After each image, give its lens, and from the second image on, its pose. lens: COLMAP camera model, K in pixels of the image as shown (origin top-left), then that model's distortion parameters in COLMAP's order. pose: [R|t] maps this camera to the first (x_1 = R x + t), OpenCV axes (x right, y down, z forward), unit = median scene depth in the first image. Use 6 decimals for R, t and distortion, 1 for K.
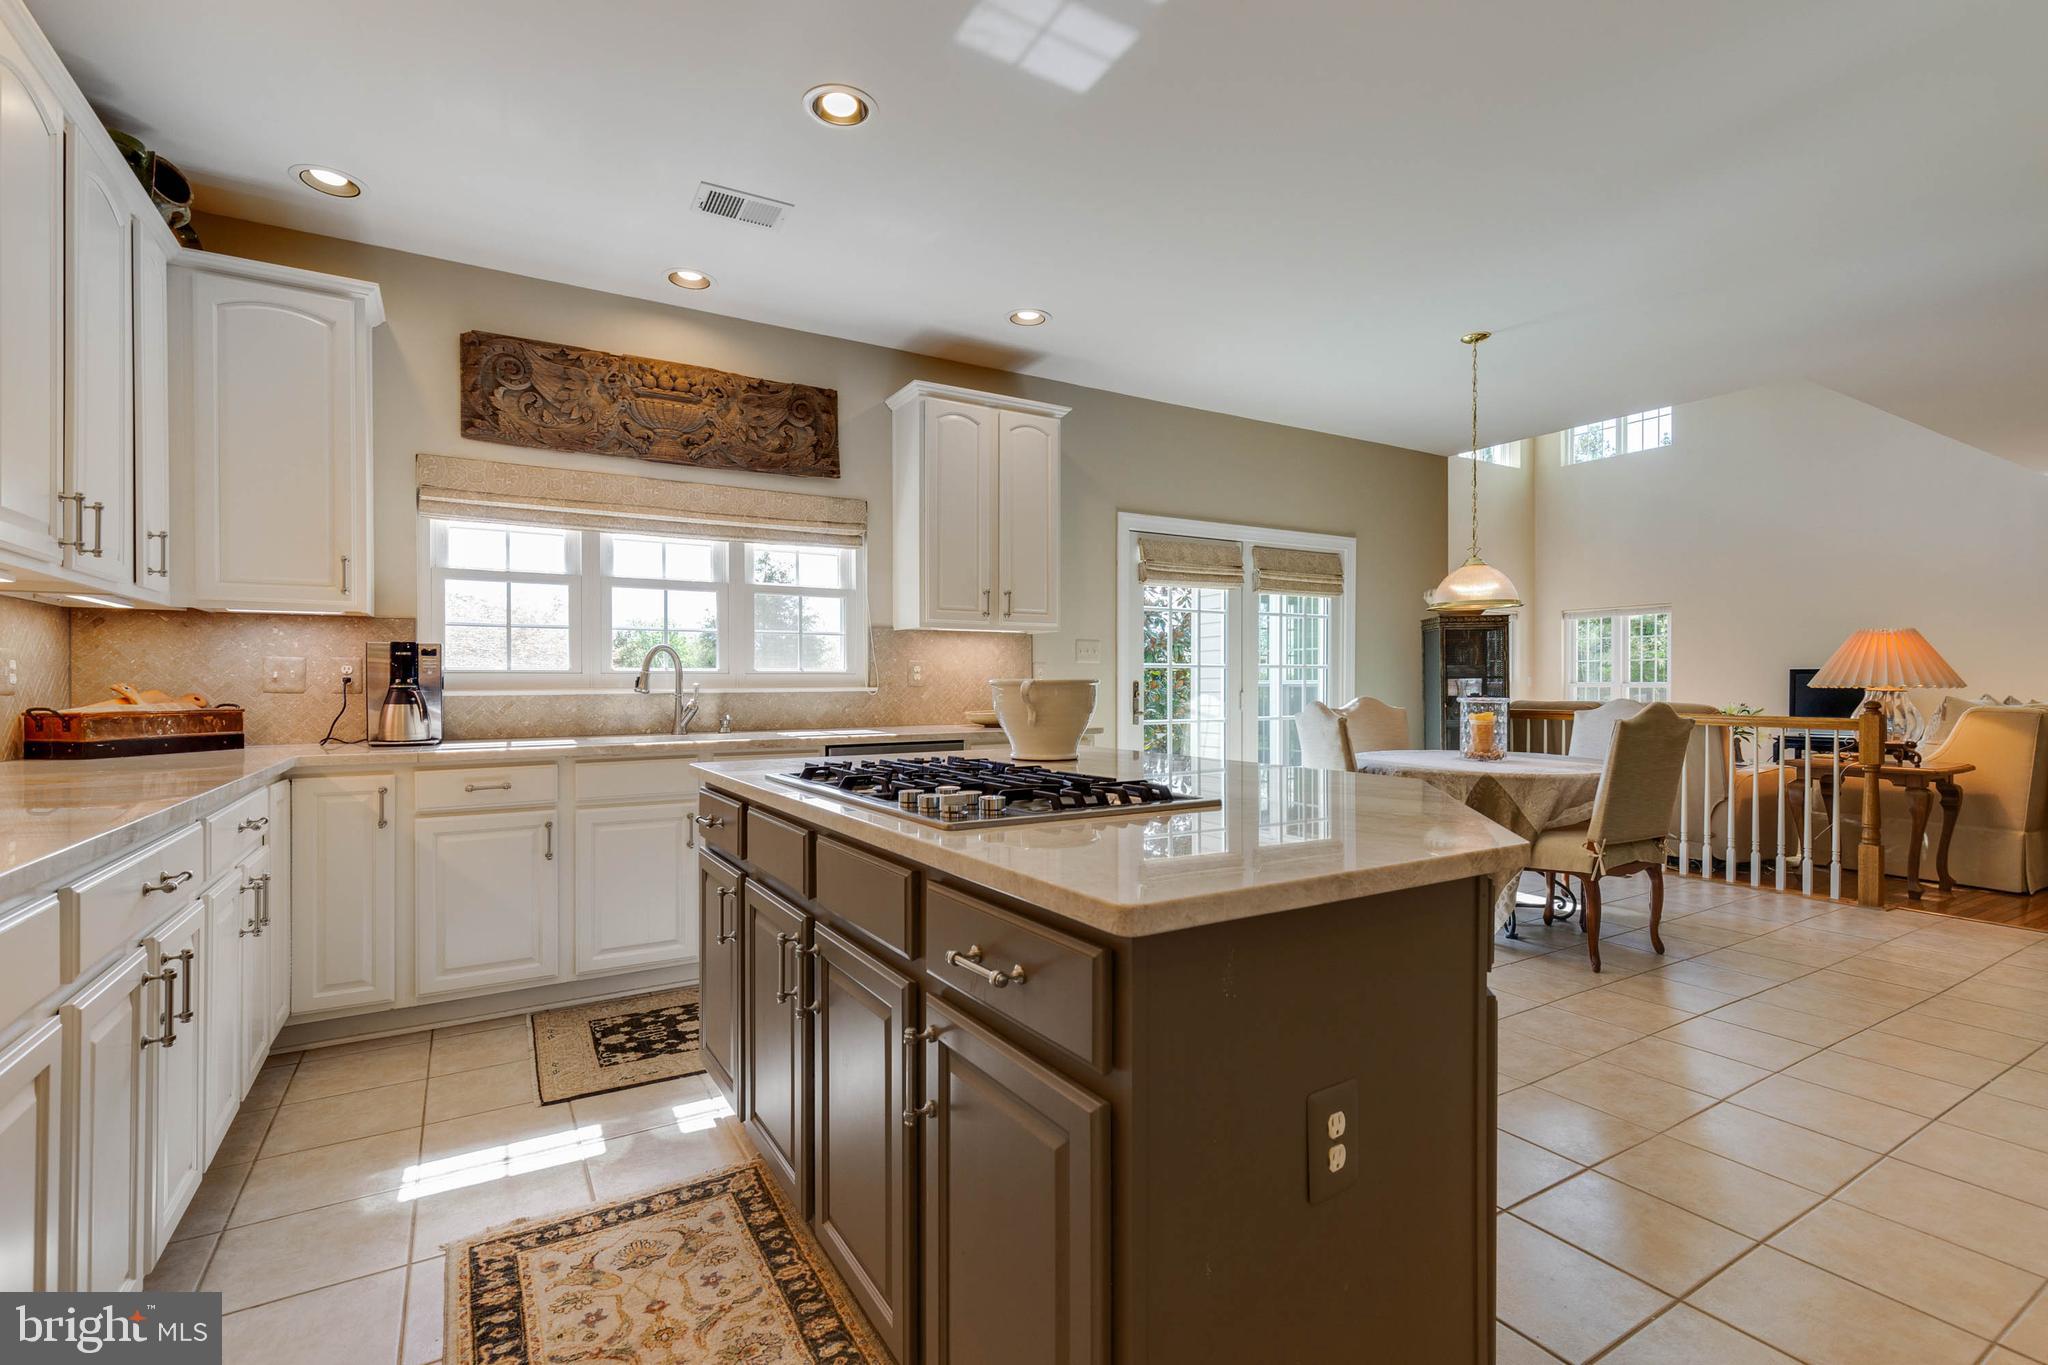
lens RADIAL K [[929.1, 0, 1022.5], [0, 929.1, 665.8], [0, 0, 1]] dist [-0.000456, -0.000464]
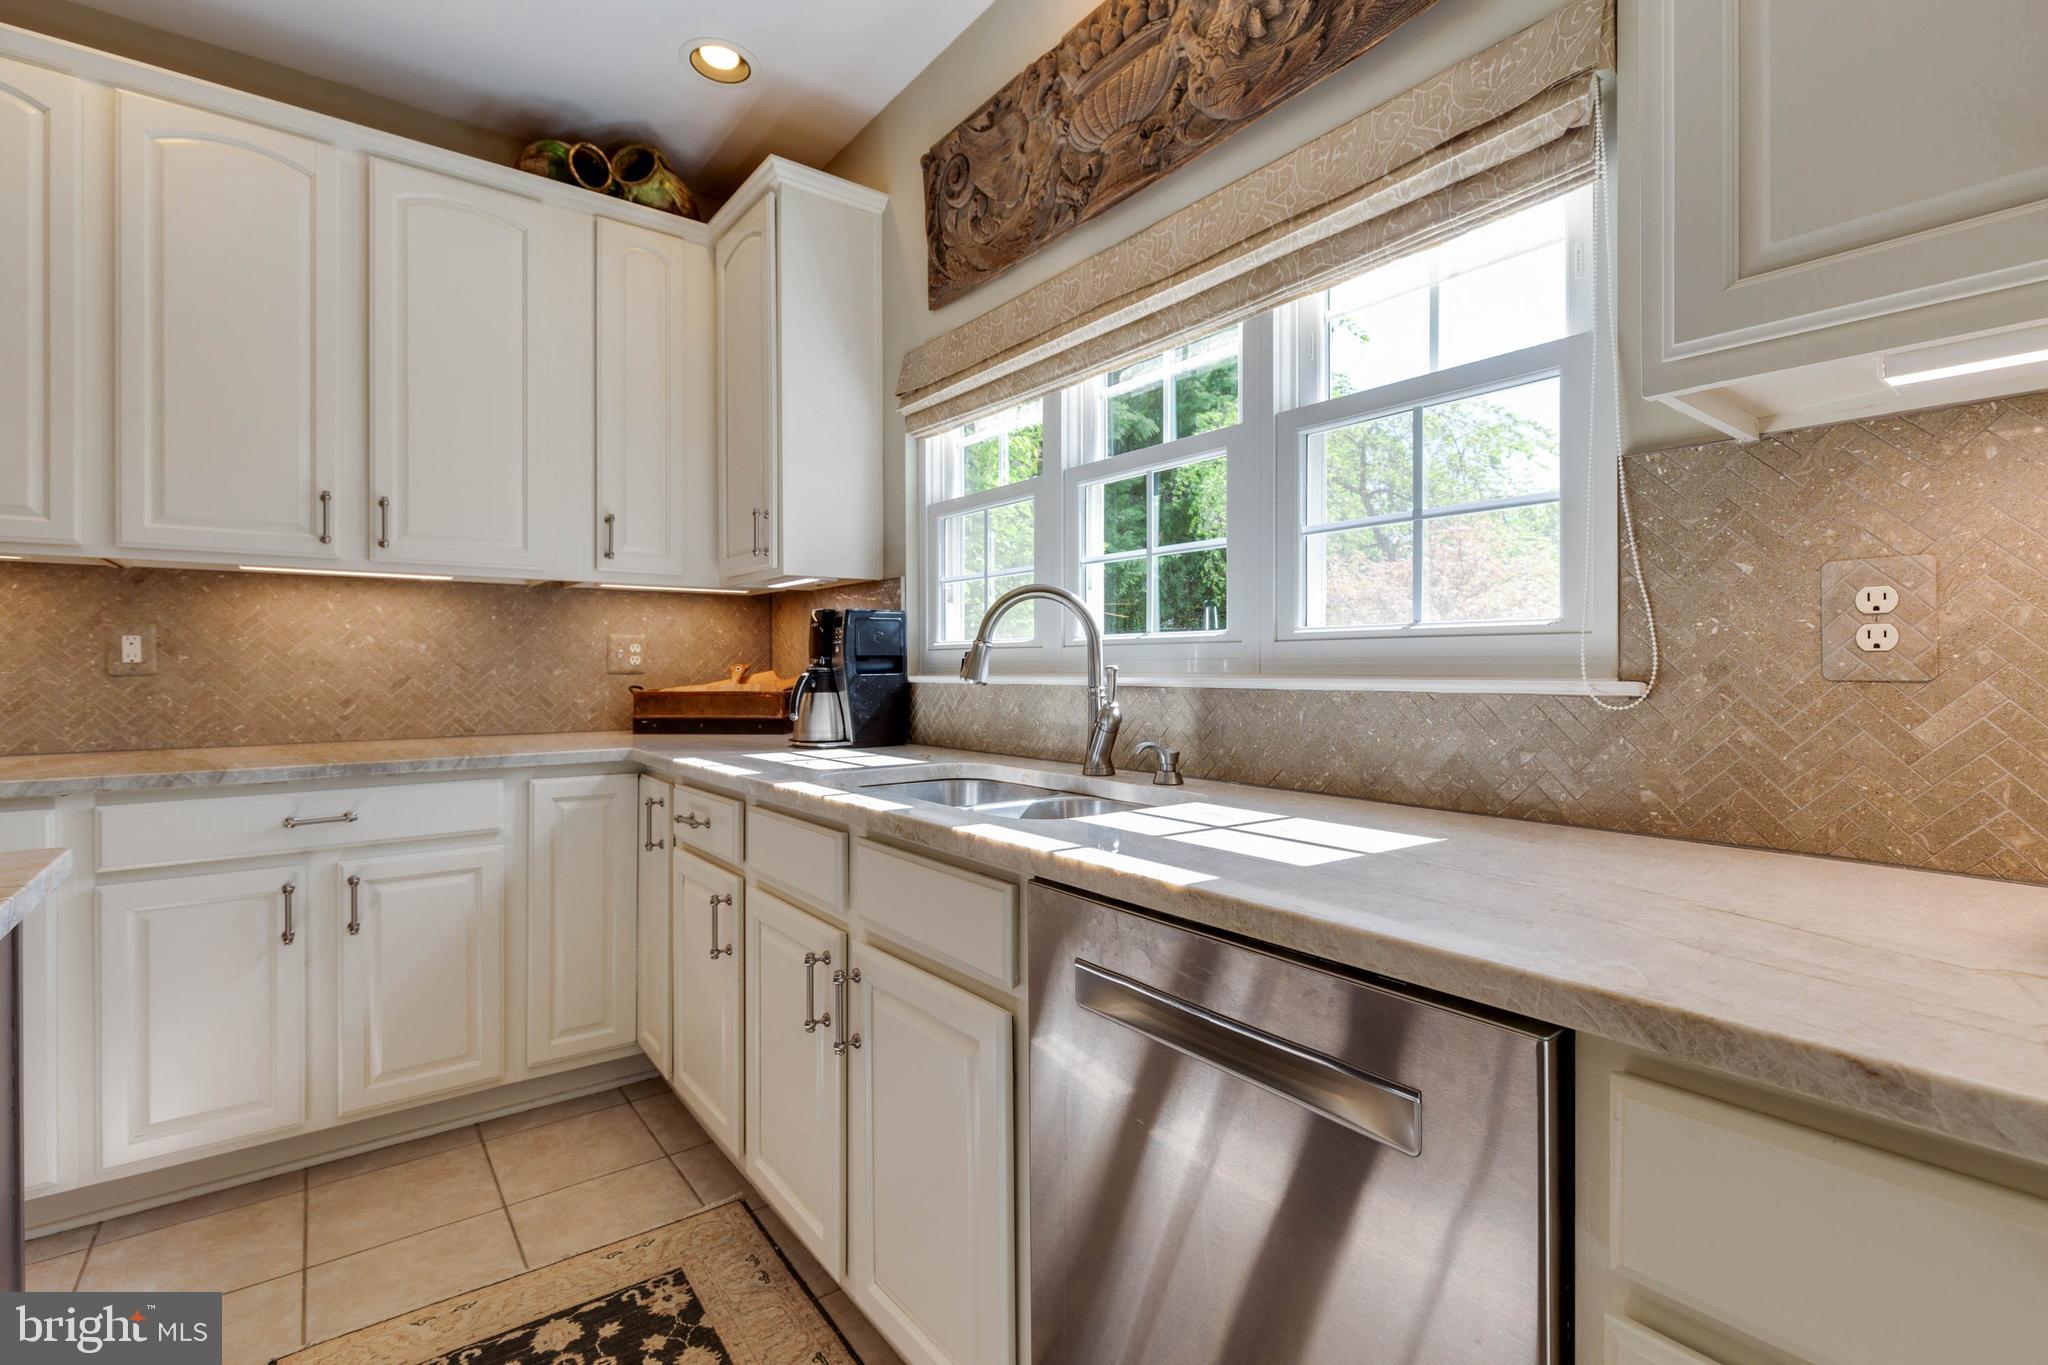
lens RADIAL K [[929.1, 0, 1022.5], [0, 929.1, 665.8], [0, 0, 1]] dist [-0.000456, -0.000464]
pose [[0.111366, 0.005439, -0.993765, 0.112855], [0.024361, 0.999670, 0.008201, 0.017899], [0.993481, -0.025122, 0.111197, 1.150479]]
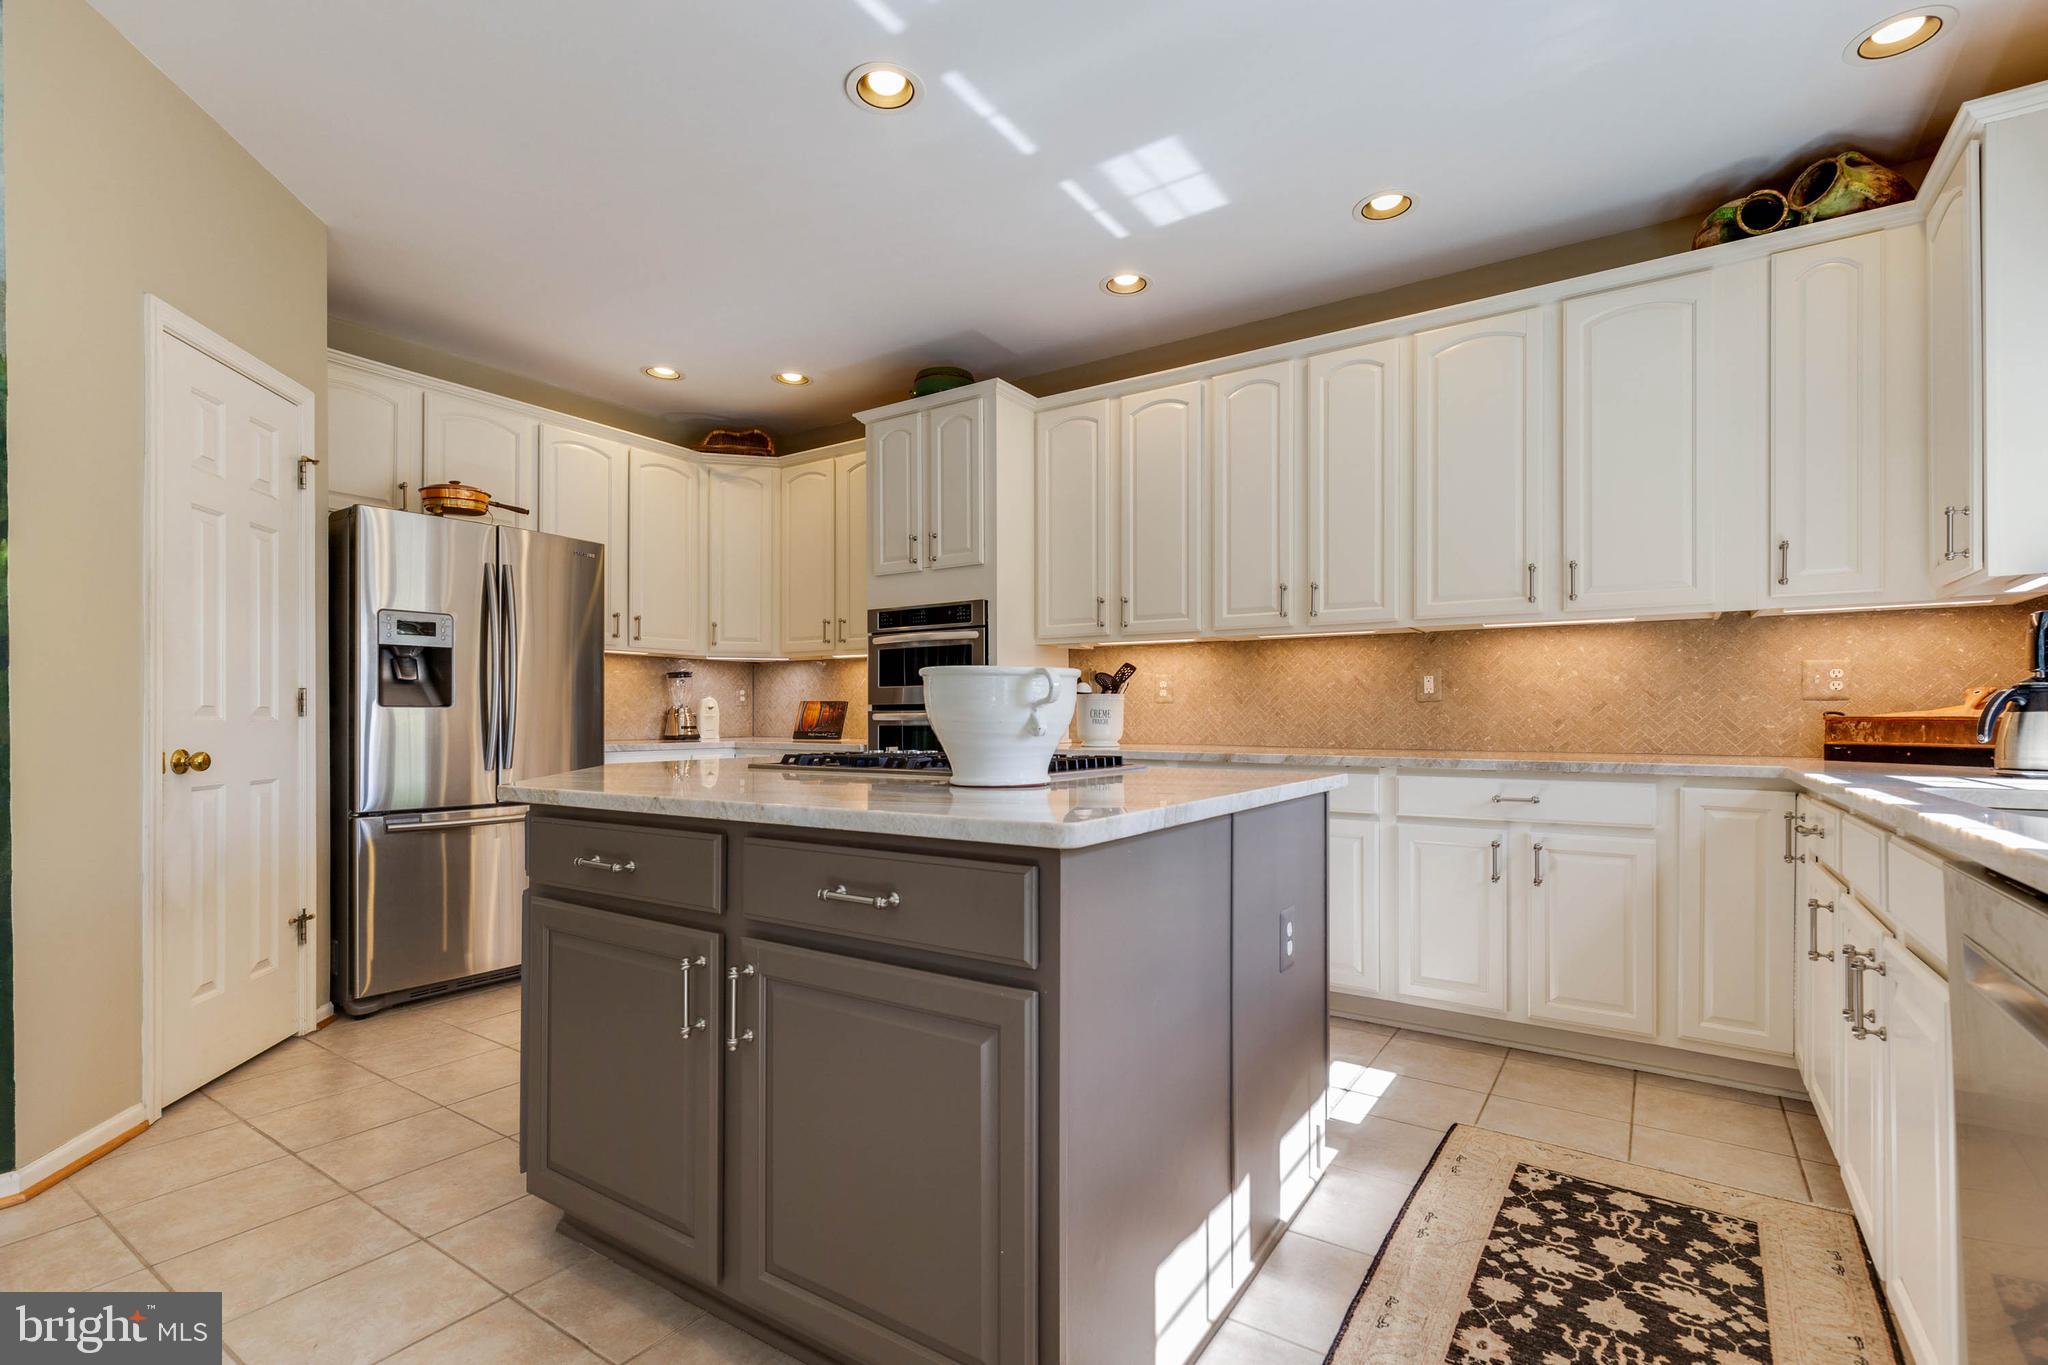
lens RADIAL K [[930.4, 0, 1024.1], [0, 930.4, 710.7], [0, 0, 1]] dist [-0.000101, -0.000015]
pose [[-0.908822, 0.000750, -0.417183, 0.236537], [0.012890, 0.999571, -0.026284, 0.050102], [0.416985, -0.029265, -0.908442, 1.368568]]
